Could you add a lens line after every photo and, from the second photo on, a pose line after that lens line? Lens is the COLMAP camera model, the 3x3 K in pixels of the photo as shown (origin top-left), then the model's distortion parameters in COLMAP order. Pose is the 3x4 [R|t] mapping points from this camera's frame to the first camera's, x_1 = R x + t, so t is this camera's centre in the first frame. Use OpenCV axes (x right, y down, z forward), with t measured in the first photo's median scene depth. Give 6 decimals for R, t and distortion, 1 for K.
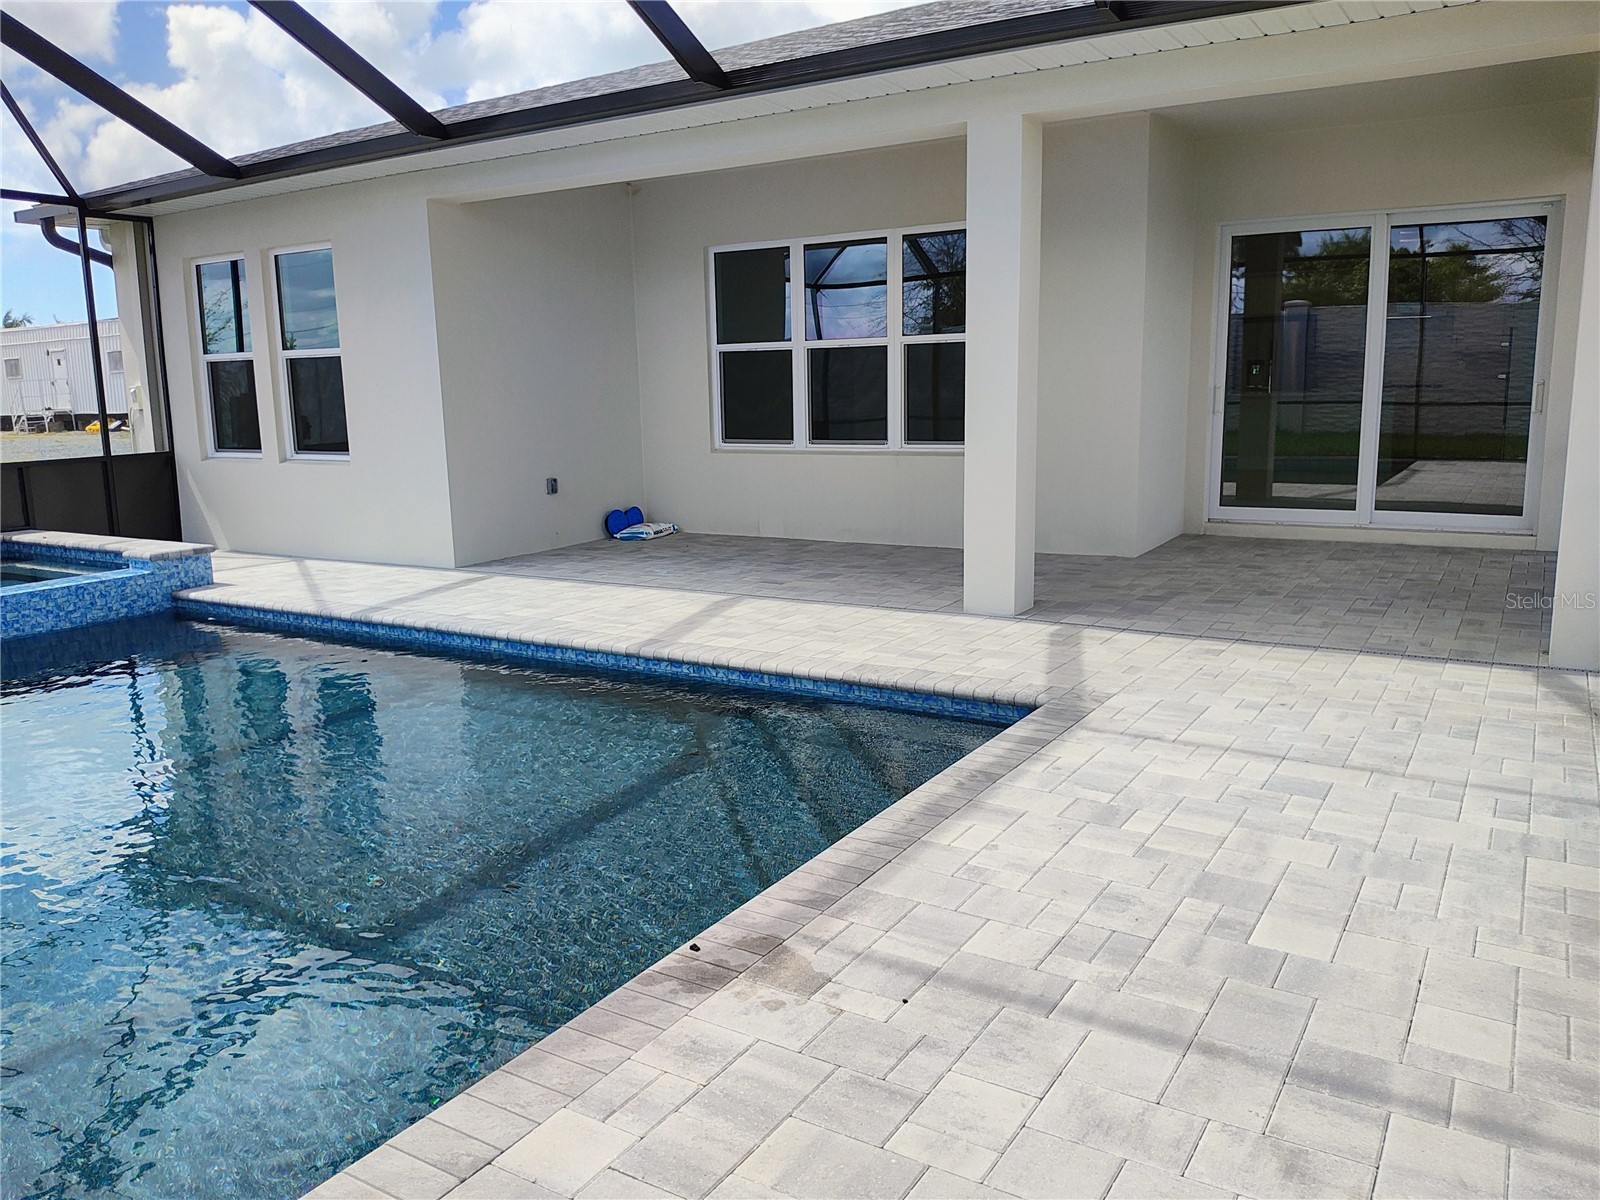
lens RADIAL K [[1208.7, 0, 792.2], [0, 1208.7, 596.5], [0, 0, 1]] dist [-0.016744, -0.008111]
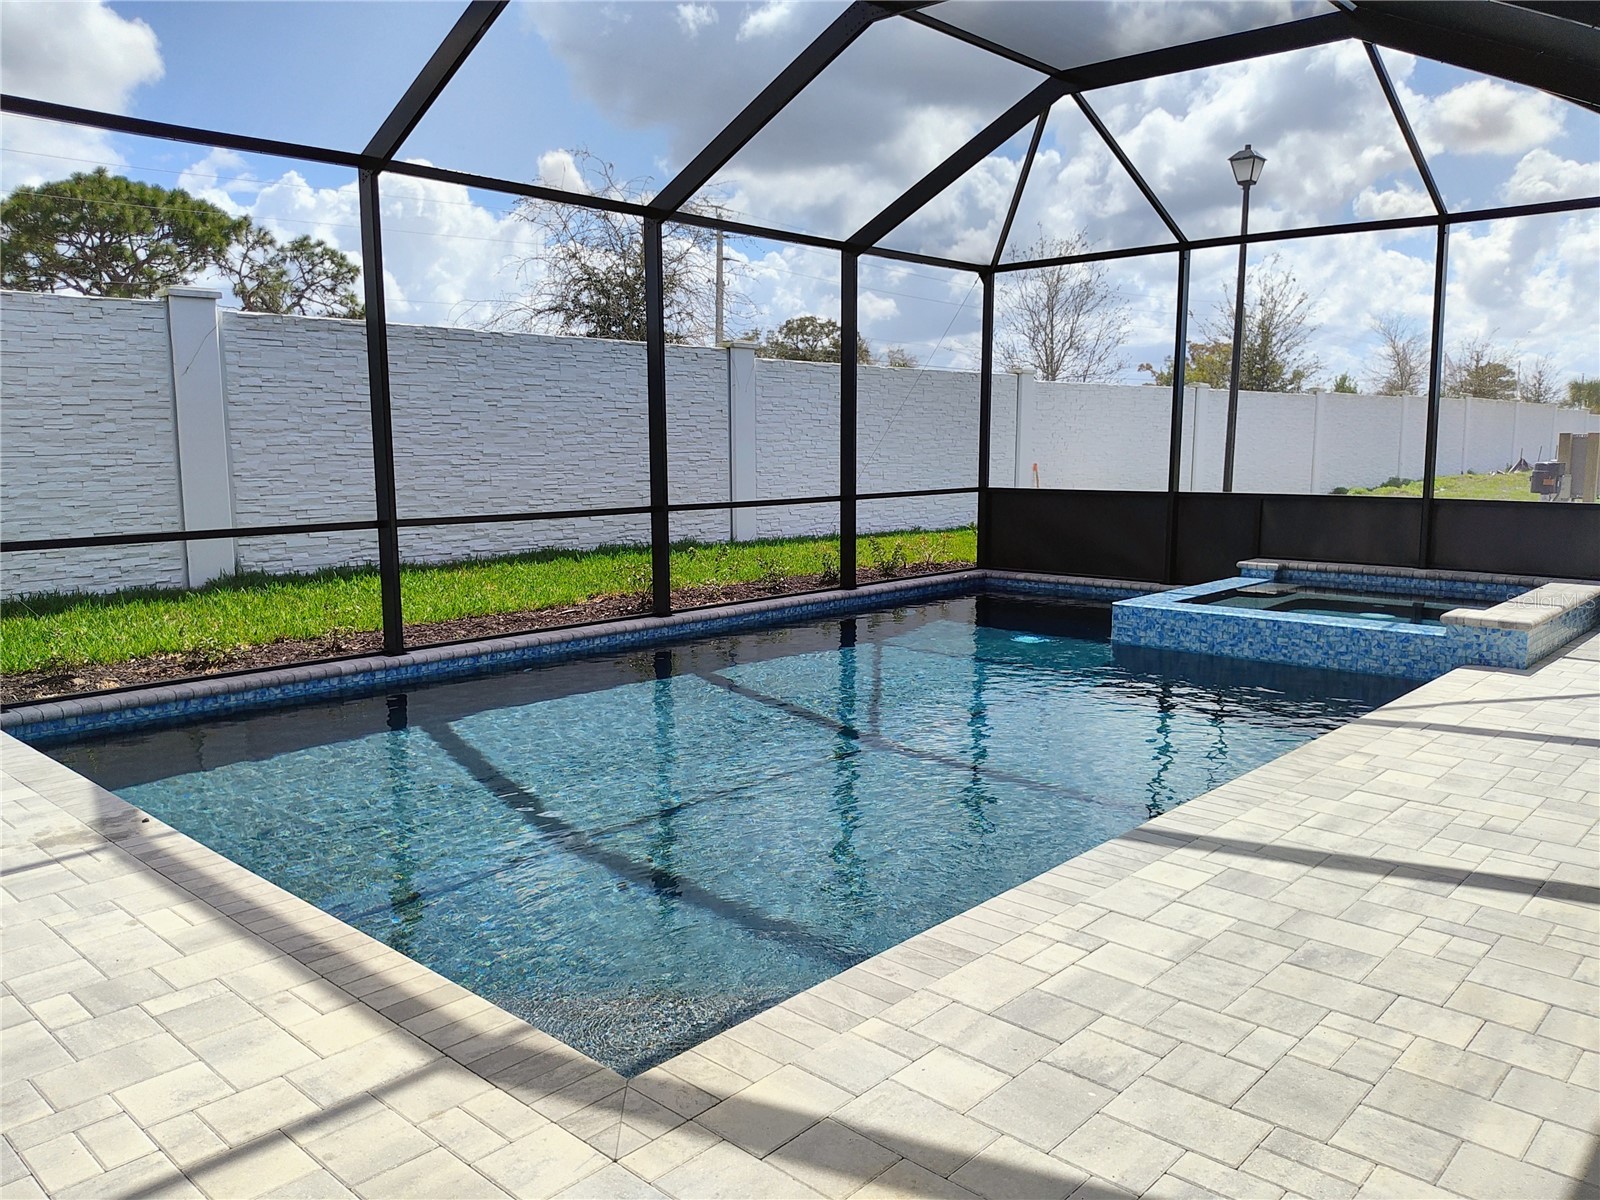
lens RADIAL K [[1208.7, 0, 792.7], [0, 1208.7, 601.1], [0, 0, 1]] dist [-0.016744, -0.008111]
pose [[-0.192933, 0.159779, -0.968116, 0.448012], [-0.159132, 0.968496, 0.191554, -0.151391], [0.968222, 0.191015, -0.161428, 0.745309]]
